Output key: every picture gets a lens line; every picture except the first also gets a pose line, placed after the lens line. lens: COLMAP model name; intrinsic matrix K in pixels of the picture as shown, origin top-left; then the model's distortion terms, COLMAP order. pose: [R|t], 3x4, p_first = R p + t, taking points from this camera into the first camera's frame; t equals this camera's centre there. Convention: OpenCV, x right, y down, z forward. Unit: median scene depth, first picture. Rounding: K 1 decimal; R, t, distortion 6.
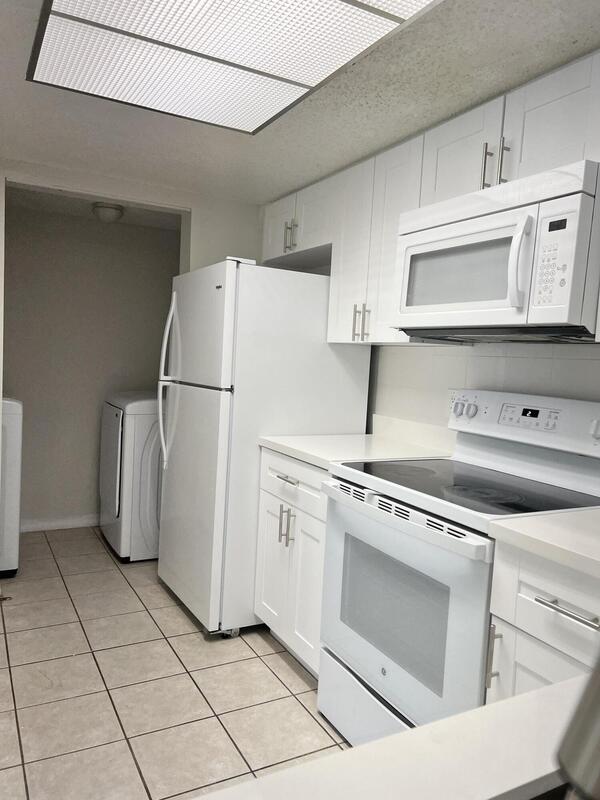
lens RADIAL K [[601.1, 0, 301.3], [0, 601.1, 396.3], [0, 0, 1]] dist [0.069556, -0.112231]
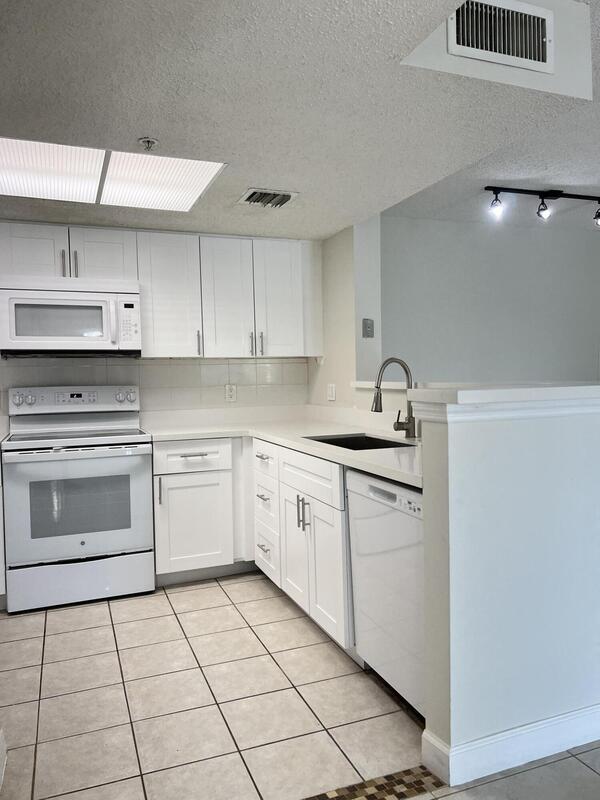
lens RADIAL K [[601.1, 0, 301.3], [0, 601.1, 396.3], [0, 0, 1]] dist [0.069556, -0.112231]
pose [[0.127417, -0.092561, 0.987521, -1.117131], [0.095254, 0.992176, 0.080707, -0.044474], [-0.987265, 0.083782, 0.135237, 0.061237]]
